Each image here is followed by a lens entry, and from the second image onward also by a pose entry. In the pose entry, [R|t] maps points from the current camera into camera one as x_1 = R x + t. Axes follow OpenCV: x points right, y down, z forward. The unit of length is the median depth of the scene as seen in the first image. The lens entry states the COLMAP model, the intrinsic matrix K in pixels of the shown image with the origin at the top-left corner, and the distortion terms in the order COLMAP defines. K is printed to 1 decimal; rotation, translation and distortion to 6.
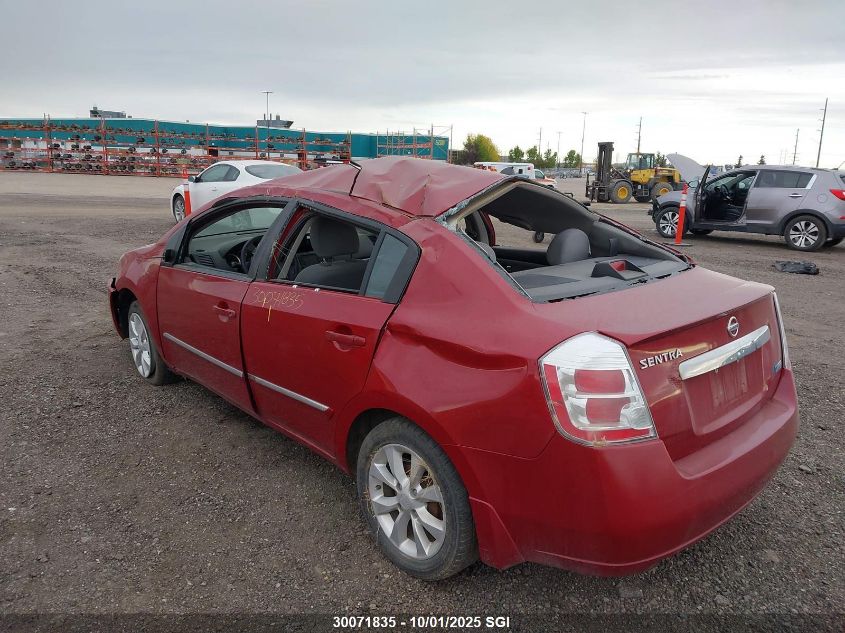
lens RADIAL K [[651.6, 0, 422.5], [0, 651.6, 316.5], [0, 0, 1]] dist [0.006281, 0.002096]
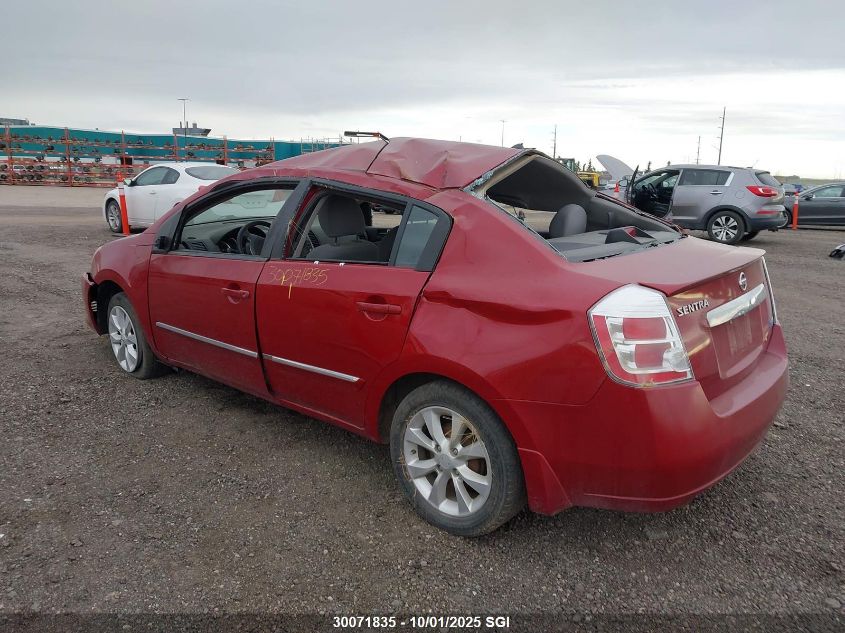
lens RADIAL K [[651.6, 0, 422.5], [0, 651.6, 316.5], [0, 0, 1]] dist [0.006281, 0.002096]
pose [[0.993646, -0.033437, 0.107469, -0.155702], [0.034540, 0.999368, -0.008414, 0.056613], [-0.107119, 0.012072, 0.994173, -0.025269]]
